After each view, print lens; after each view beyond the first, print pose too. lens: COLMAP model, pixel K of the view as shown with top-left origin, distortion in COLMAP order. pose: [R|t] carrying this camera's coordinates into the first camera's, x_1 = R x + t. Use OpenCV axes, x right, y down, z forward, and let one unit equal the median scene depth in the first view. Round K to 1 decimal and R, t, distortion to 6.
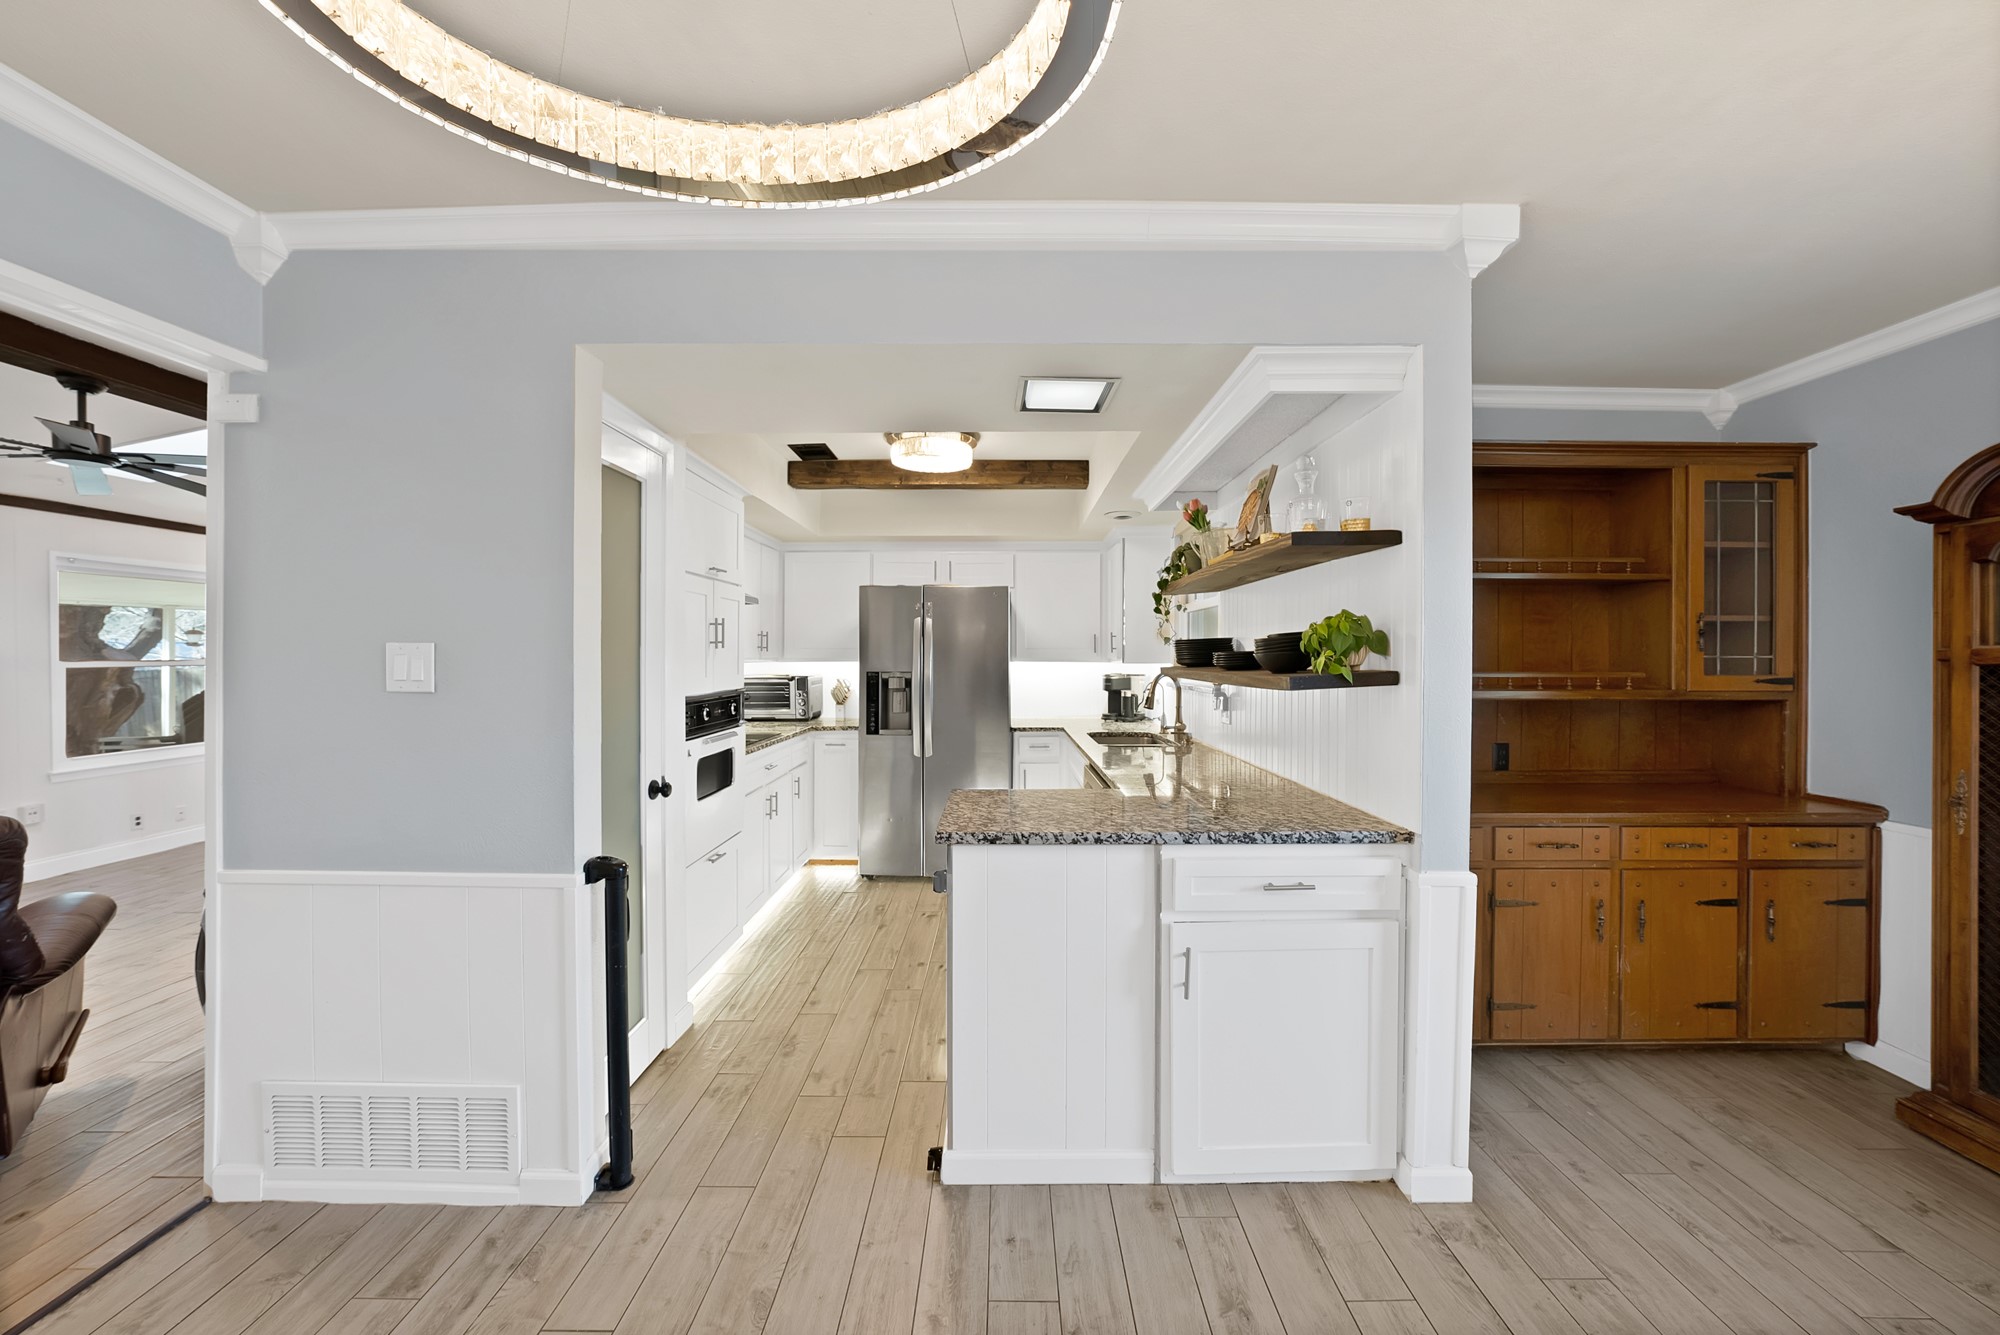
lens RADIAL K [[709.7, 0, 998.7], [0, 709.7, 655.1], [0, 0, 1]] dist [-0.025375, 0.004350]
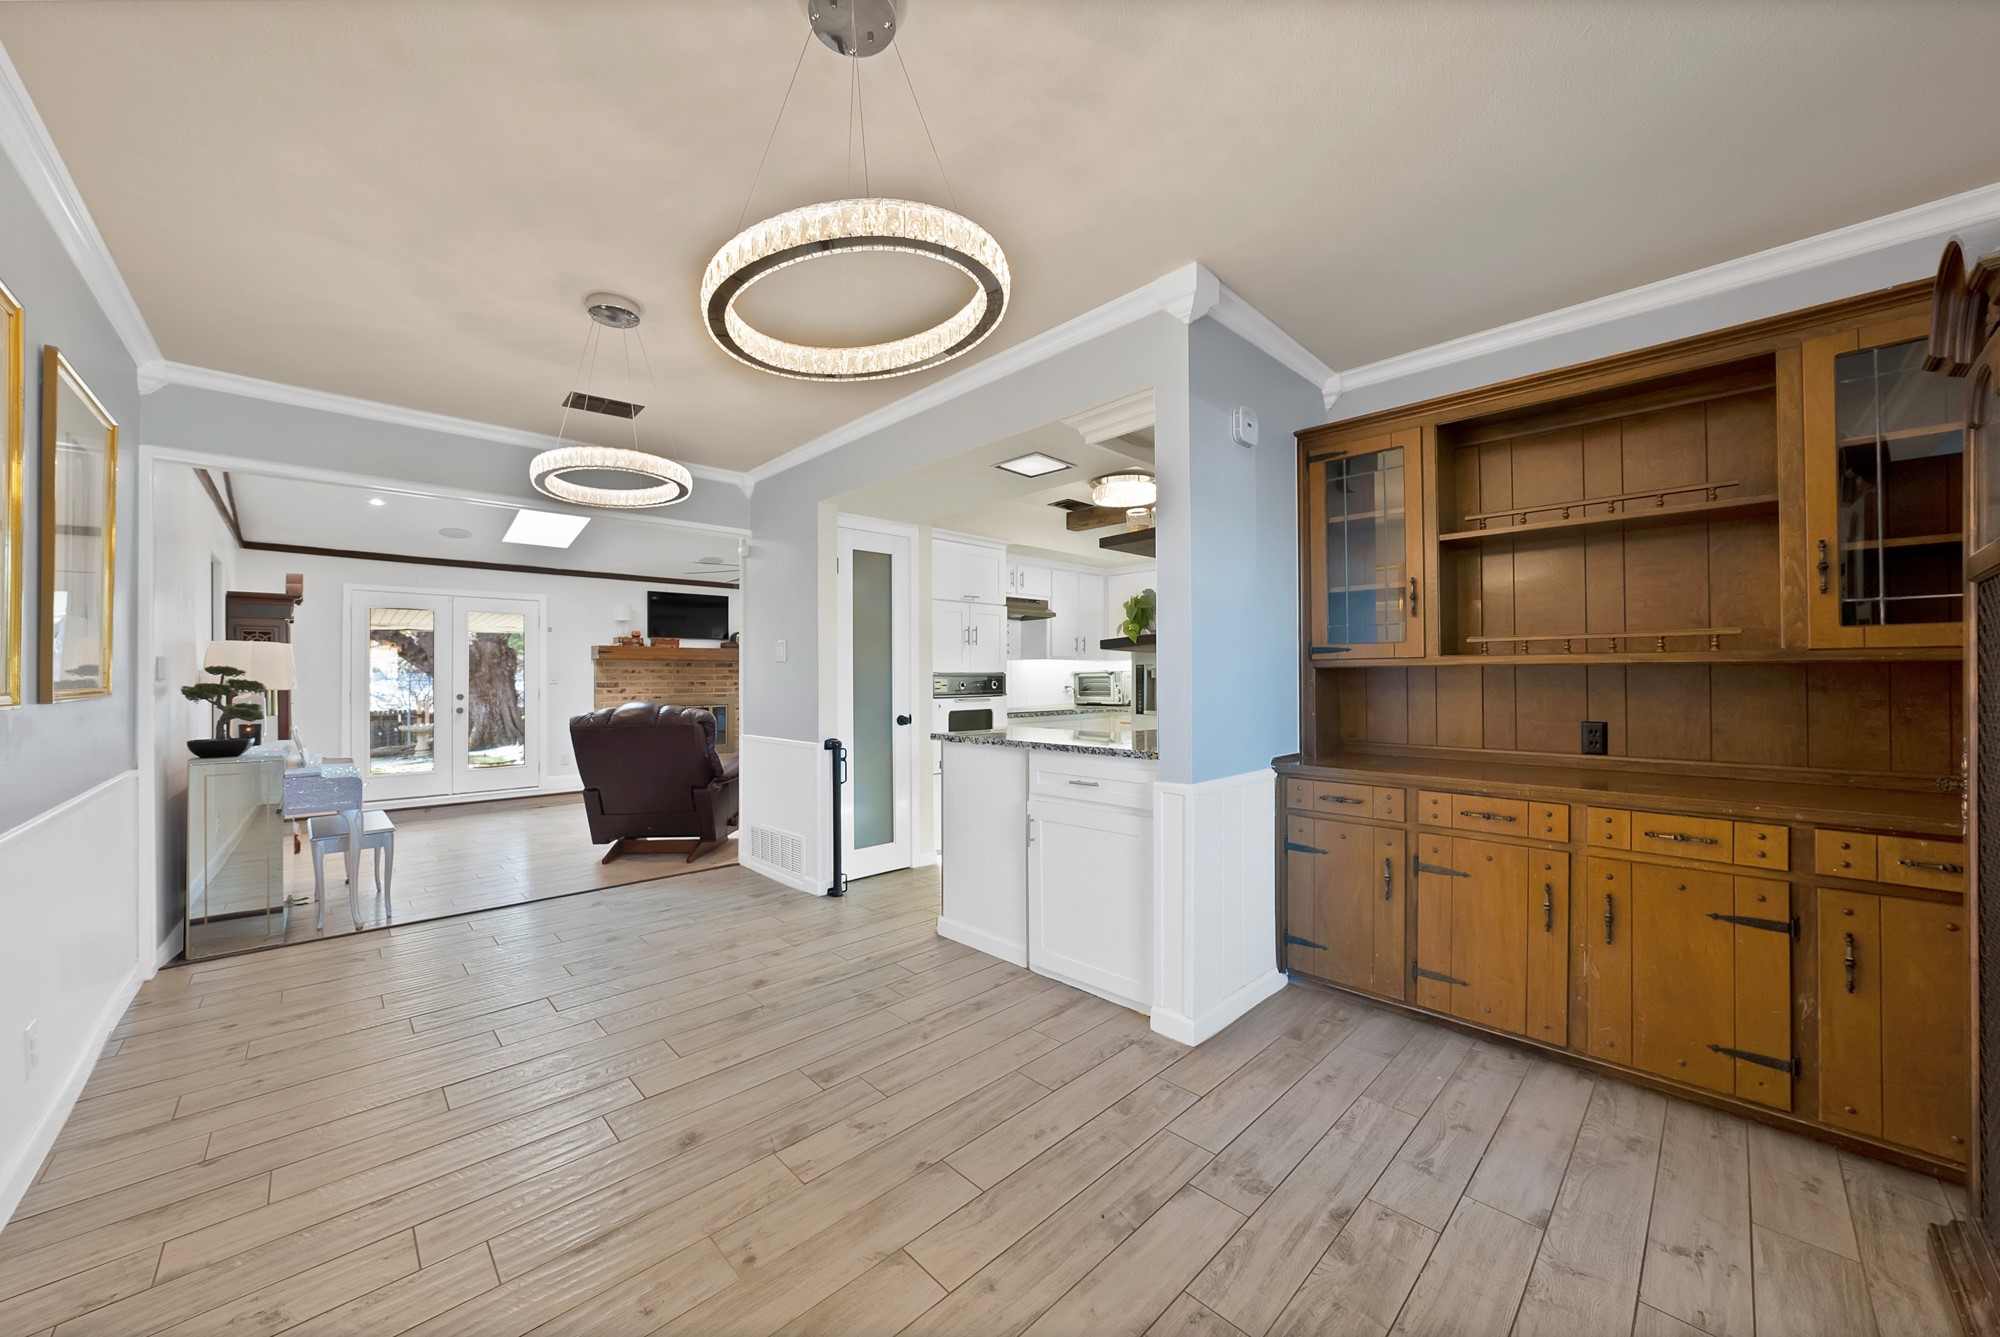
lens RADIAL K [[709.7, 0, 1010.3], [0, 709.7, 670.5], [0, 0, 1]] dist [-0.025375, 0.004350]
pose [[0.714373, -0.013235, -0.699640, 0.996246], [0.008665, 0.999912, -0.010067, 0.082250], [0.699712, 0.001129, 0.714424, -0.114219]]
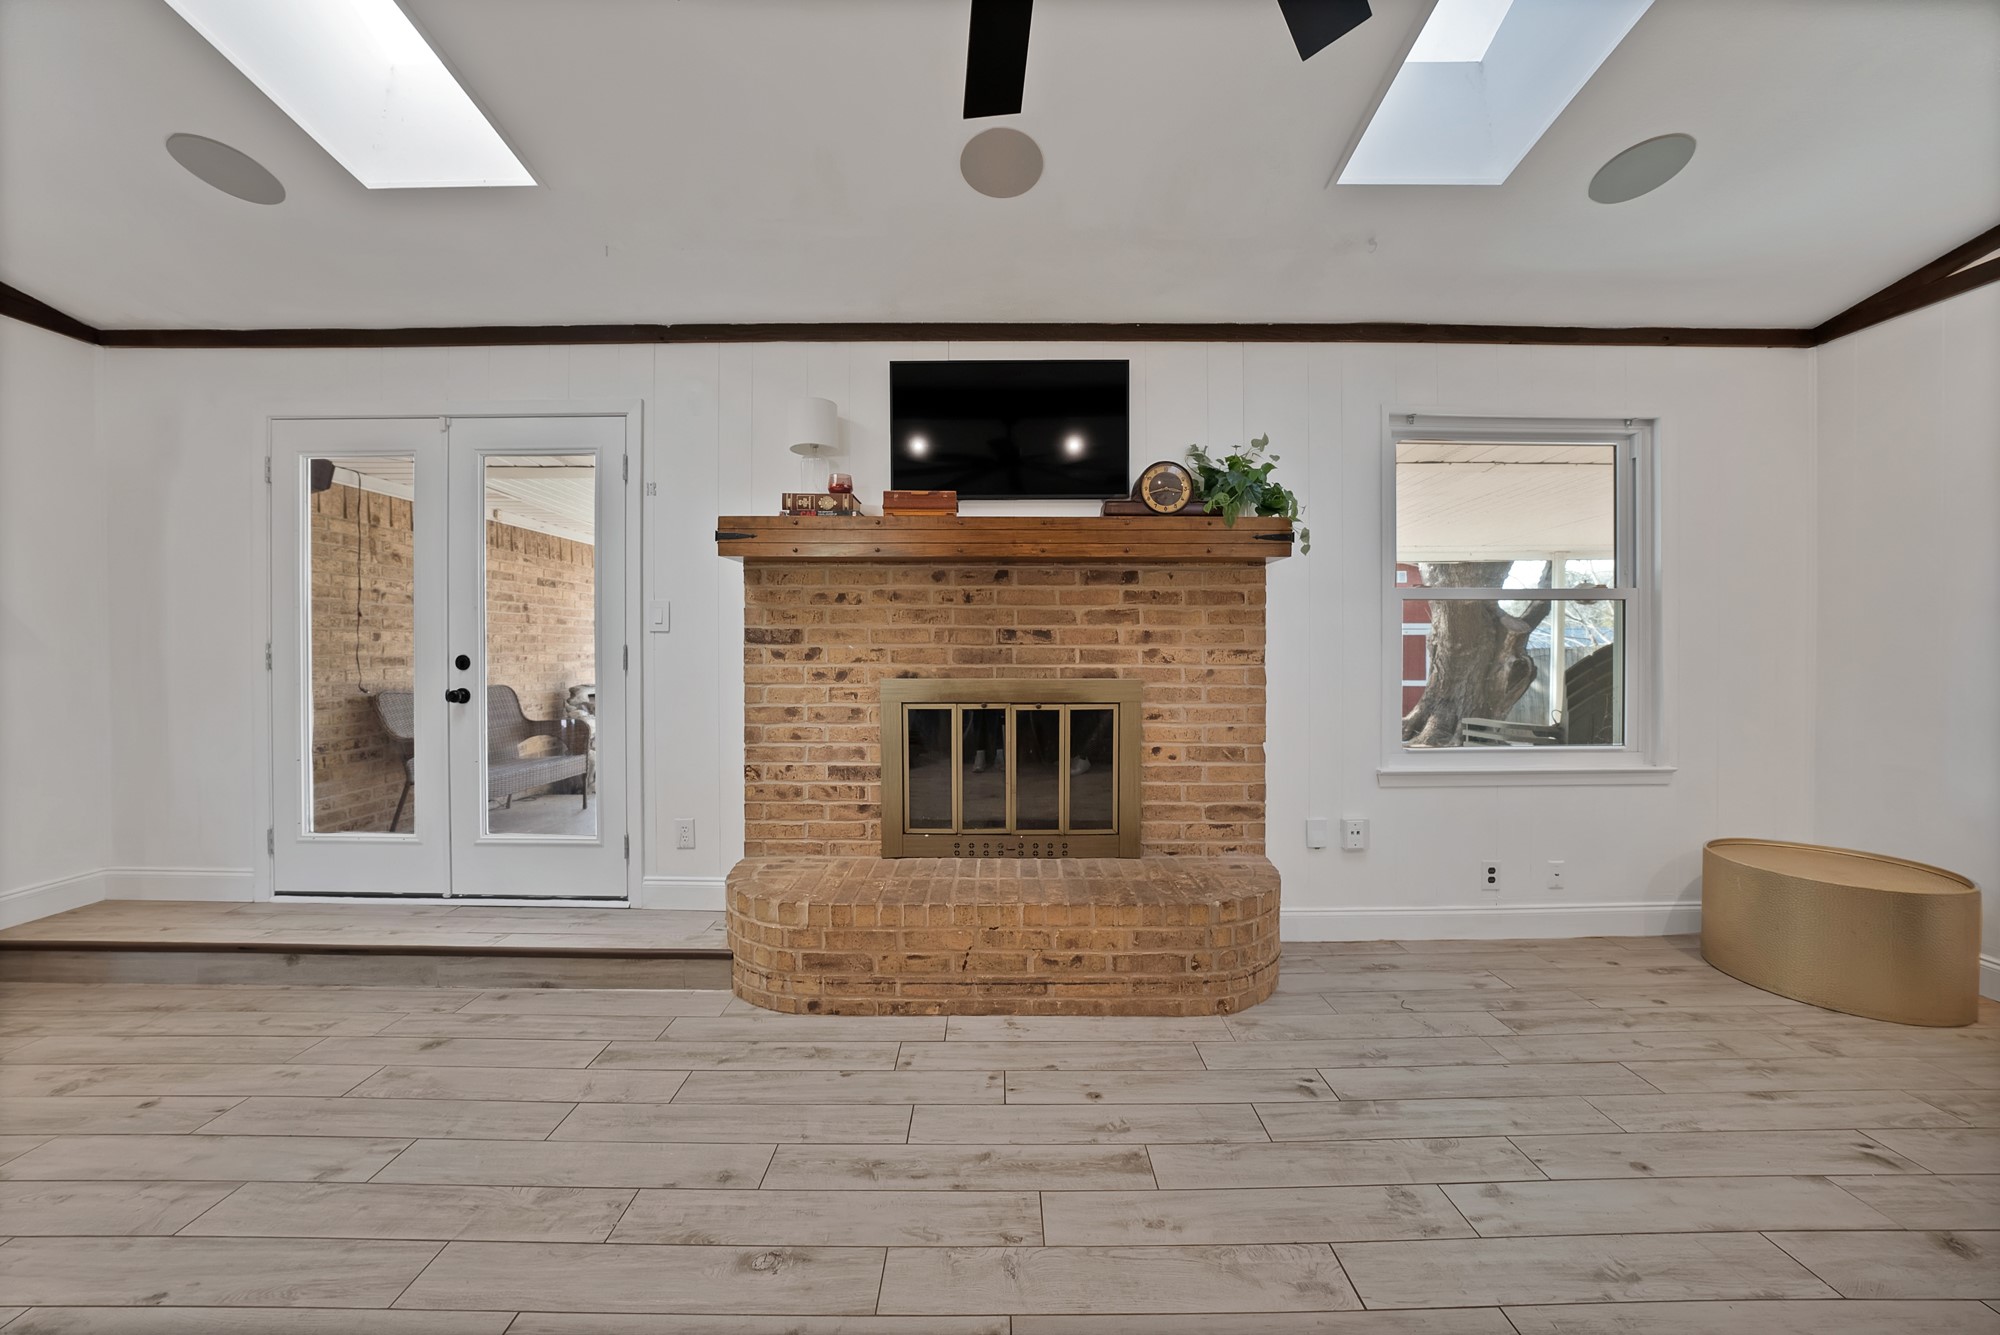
lens RADIAL K [[709.7, 0, 1000.6], [0, 709.7, 651.6], [0, 0, 1]] dist [-0.025375, 0.004350]
pose [[0.013316, 0.007000, -0.999887, -1.528726], [0.002553, 0.999972, 0.007035, 0.119685], [0.999908, -0.002647, 0.013297, 1.304871]]
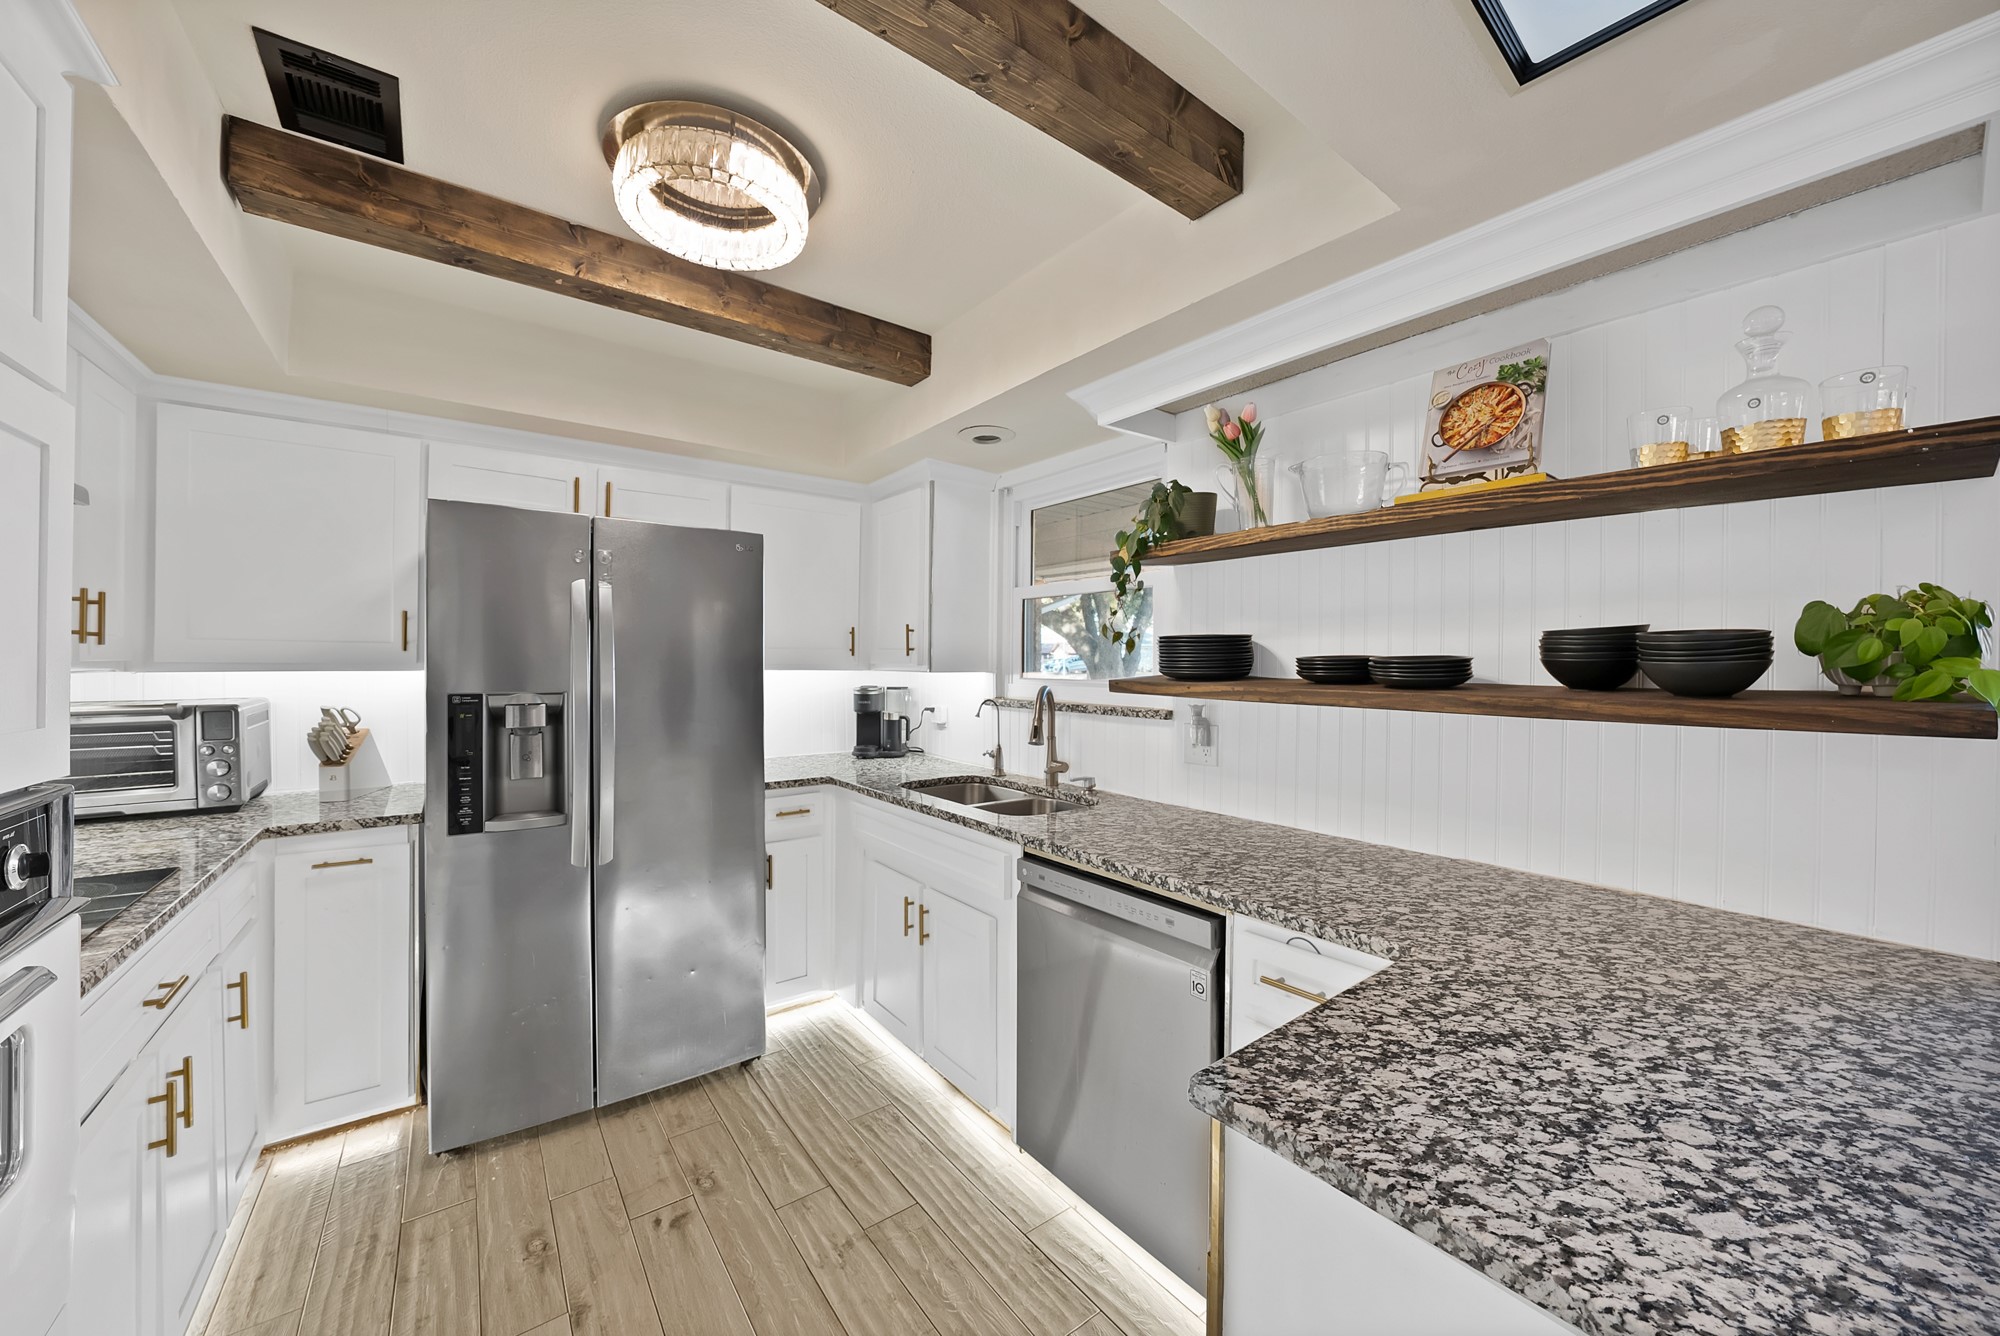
lens RADIAL K [[709.7, 0, 990.3], [0, 709.7, 667.9], [0, 0, 1]] dist [-0.025375, 0.004350]
pose [[0.794588, -0.001188, 0.607148, -0.330798], [-0.006682, 0.999920, 0.010701, -0.000061], [-0.607112, -0.012560, 0.794517, 0.809959]]
